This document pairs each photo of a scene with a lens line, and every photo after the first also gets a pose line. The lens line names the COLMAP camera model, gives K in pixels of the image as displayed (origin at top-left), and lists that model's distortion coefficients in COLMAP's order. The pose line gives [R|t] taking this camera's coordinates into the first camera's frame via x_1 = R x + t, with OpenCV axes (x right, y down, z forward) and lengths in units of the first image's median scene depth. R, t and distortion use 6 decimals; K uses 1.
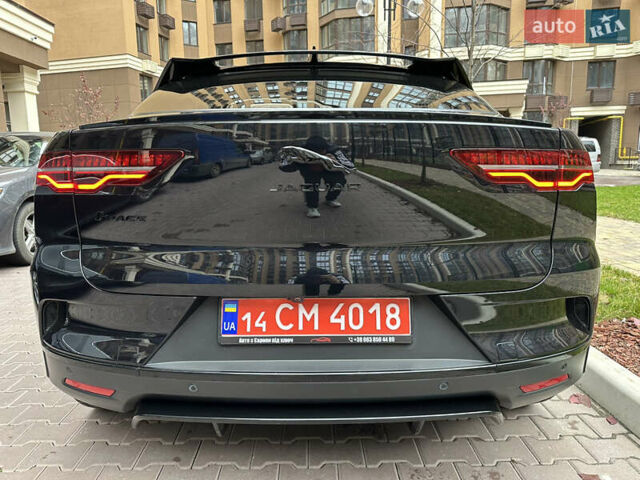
lens RADIAL K [[450.4, 0, 339.0], [0, 450.4, 228.8], [0, 0, 1]] dist [0.024032, -0.034111]
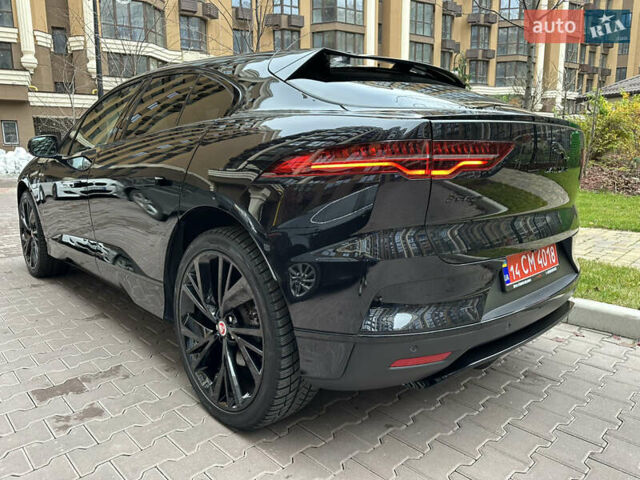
lens RADIAL K [[450.4, 0, 307.7], [0, 450.4, 231.7], [0, 0, 1]] dist [0.024032, -0.034111]
pose [[0.743874, -0.093506, 0.661746, -1.521524], [0.087770, 0.995256, 0.041969, -0.023675], [-0.662531, 0.026861, 0.748552, 0.390237]]
